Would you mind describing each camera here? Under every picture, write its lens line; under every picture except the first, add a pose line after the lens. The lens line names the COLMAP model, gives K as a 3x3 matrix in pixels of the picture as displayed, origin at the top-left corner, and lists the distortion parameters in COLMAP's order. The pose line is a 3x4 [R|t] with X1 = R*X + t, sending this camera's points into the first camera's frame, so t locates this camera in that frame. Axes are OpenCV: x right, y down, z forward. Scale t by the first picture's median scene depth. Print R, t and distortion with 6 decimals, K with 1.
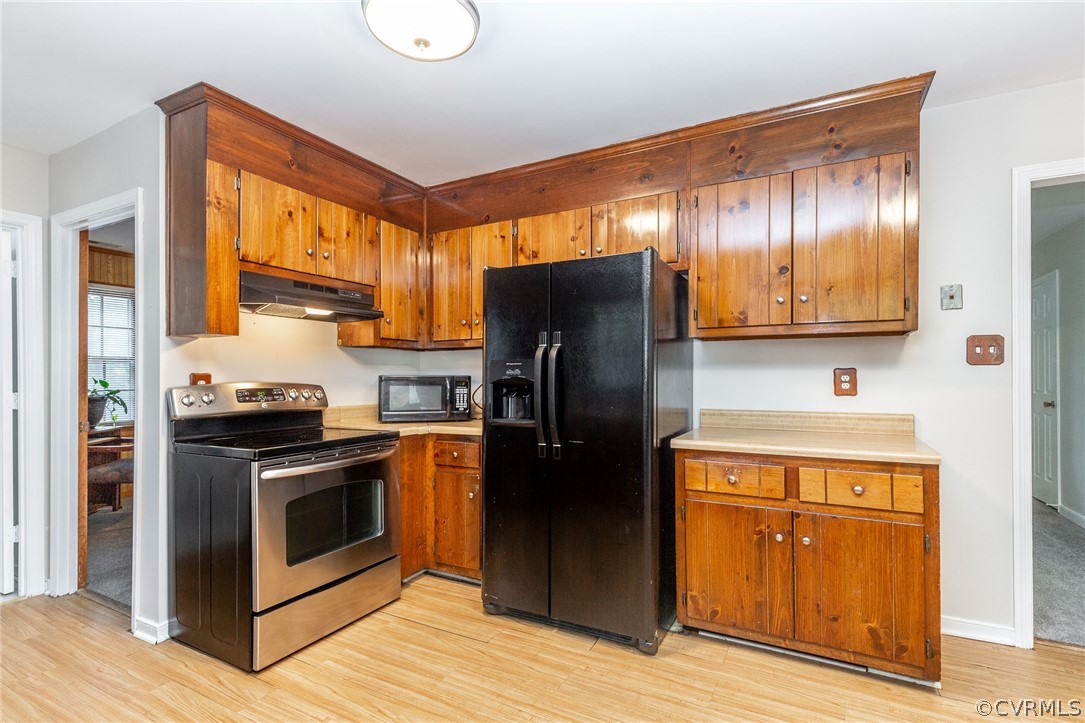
lens RADIAL K [[493.2, 0, 543.6], [0, 493.2, 368.4], [0, 0, 1]] dist [-0.001157, -0.000388]
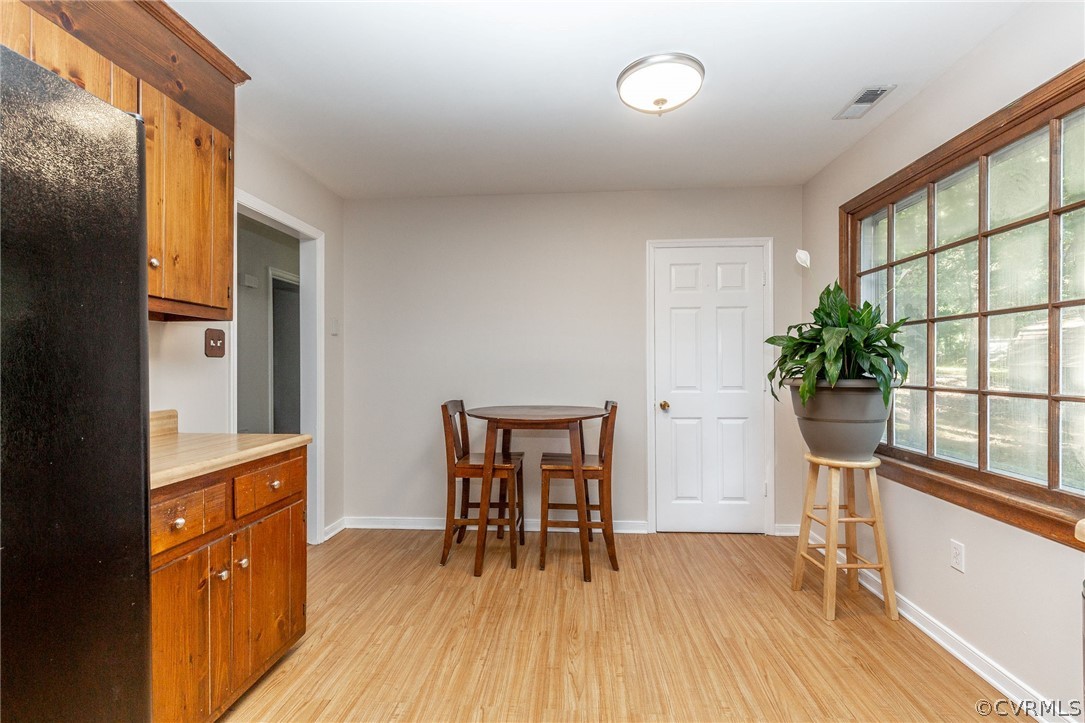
lens RADIAL K [[493.2, 0, 543.6], [0, 493.2, 368.4], [0, 0, 1]] dist [-0.001157, -0.000388]
pose [[-0.373014, -0.002951, 0.927821, -0.409664], [-0.006743, 0.999977, 0.000469, 0.013734], [-0.927801, -0.006081, -0.373025, 0.797622]]
